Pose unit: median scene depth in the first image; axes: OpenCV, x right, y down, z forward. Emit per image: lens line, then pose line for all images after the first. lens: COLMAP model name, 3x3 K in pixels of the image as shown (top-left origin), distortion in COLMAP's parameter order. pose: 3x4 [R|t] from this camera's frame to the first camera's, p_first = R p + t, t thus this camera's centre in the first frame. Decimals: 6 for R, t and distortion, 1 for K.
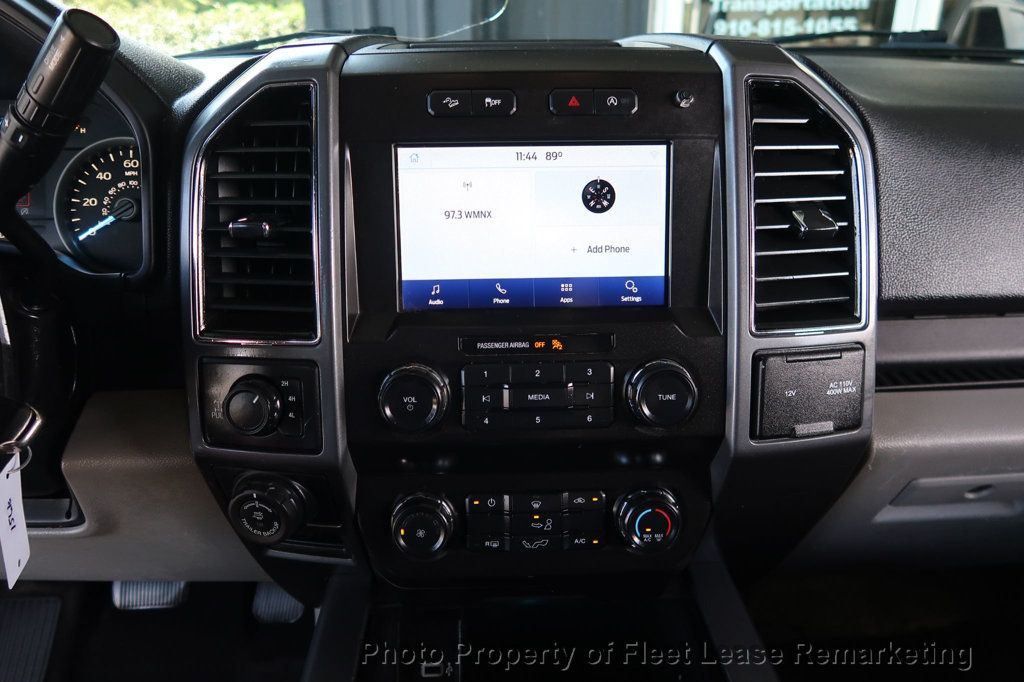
lens RADIAL K [[706.9, 0, 515.2], [0, 706.9, 343.4], [0, 0, 1]] dist [-0.032673, 0.009924]
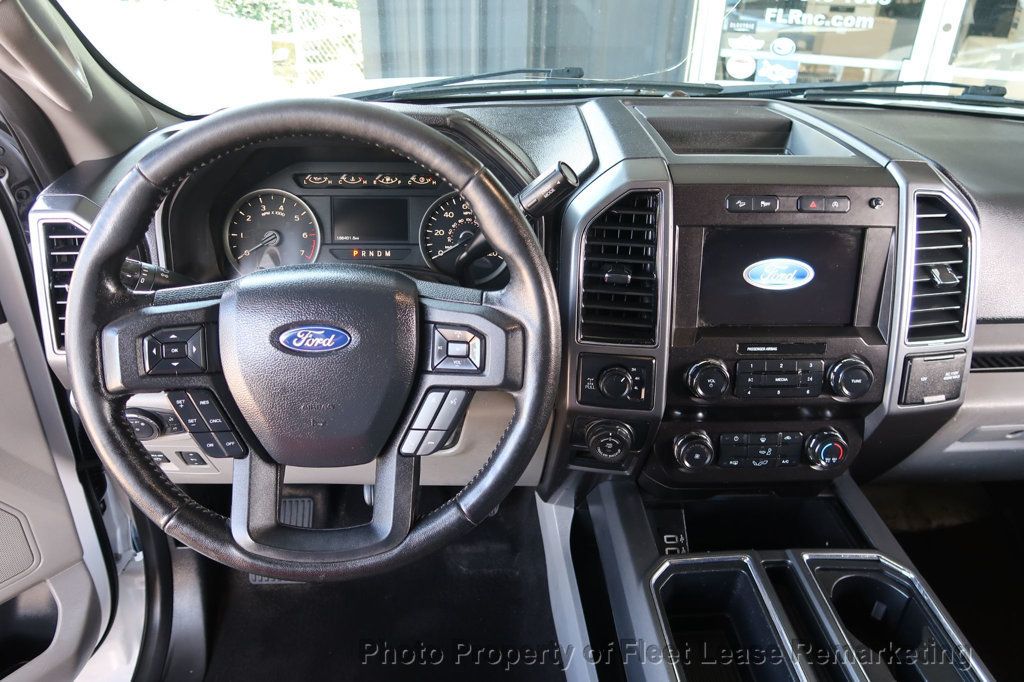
lens RADIAL K [[706.9, 0, 509.2], [0, 706.9, 344.9], [0, 0, 1]] dist [-0.032673, 0.009924]
pose [[0.999652, 0.015138, 0.021585, -0.642358], [-0.017535, 0.993141, 0.115598, -0.186325], [-0.019687, -0.115937, 0.993061, -0.648761]]
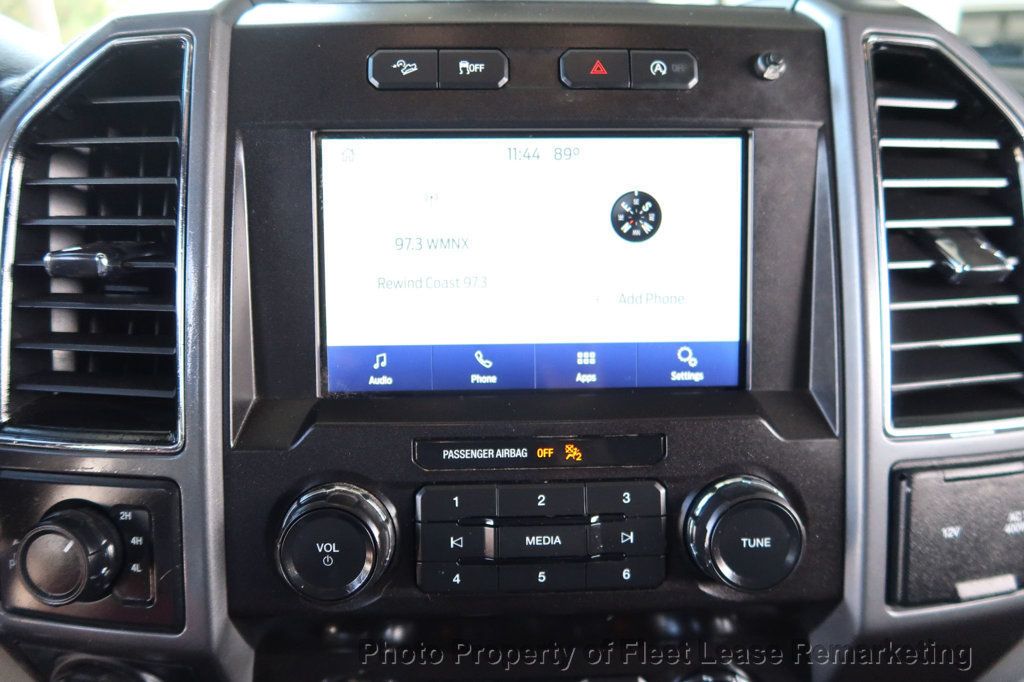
lens RADIAL K [[706.9, 0, 516.4], [0, 706.9, 339.8], [0, 0, 1]] dist [-0.032673, 0.009924]
pose [[0.999968, 0.003948, 0.006934, 0.005267], [-0.003414, 0.997143, -0.075464, -0.048177], [-0.007212, 0.075438, 0.997124, 0.371407]]
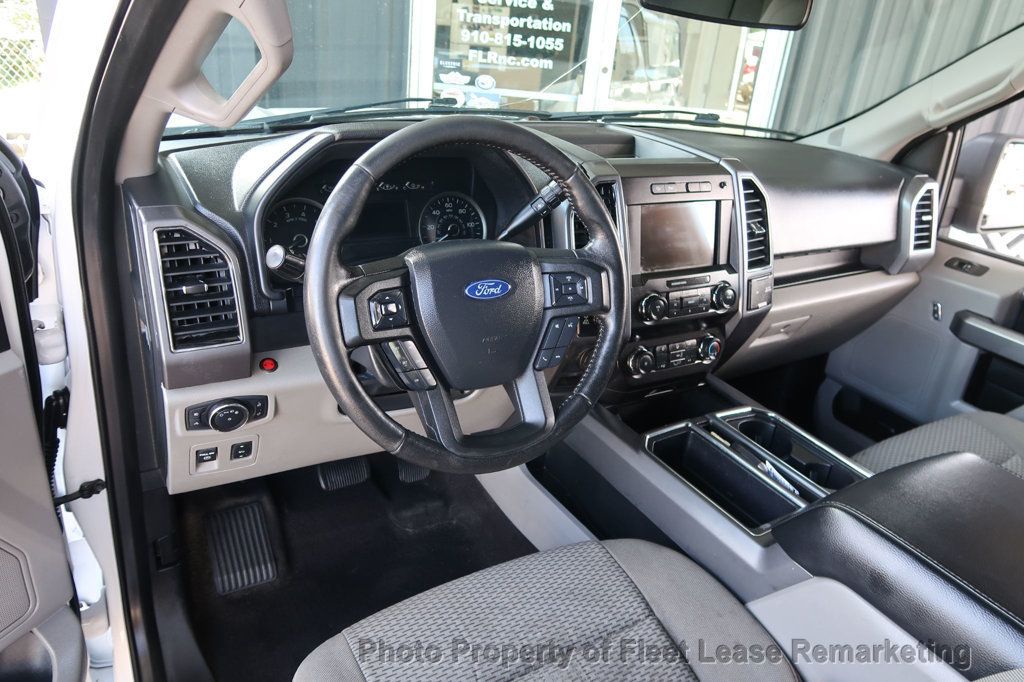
lens RADIAL K [[706.9, 0, 509.6], [0, 706.9, 352.2], [0, 0, 1]] dist [-0.032673, 0.009924]
pose [[0.873229, -0.127442, 0.470351, -1.746692], [0.089294, 0.990701, 0.102653, -0.066344], [-0.479060, -0.047640, 0.876489, -0.945613]]
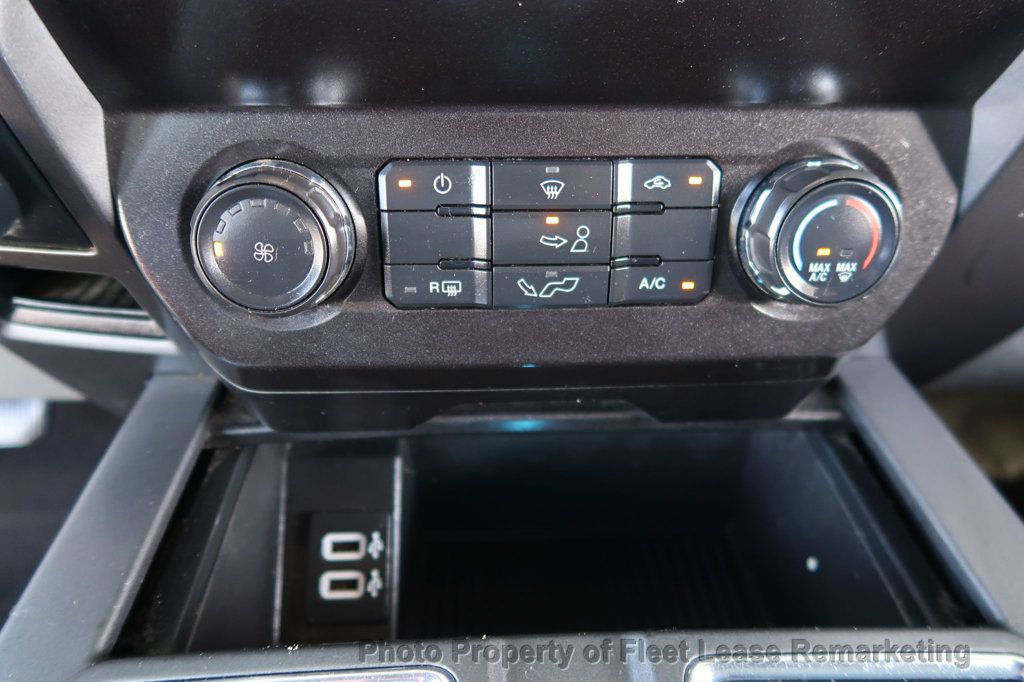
lens RADIAL K [[706.9, 0, 509.3], [0, 706.9, 336.4], [0, 0, 1]] dist [-0.032673, 0.009924]
pose [[0.999767, 0.006007, 0.020710, -0.003123], [-0.010095, 0.979059, 0.203324, 0.241180], [-0.019055, -0.203486, 0.978892, 0.616786]]
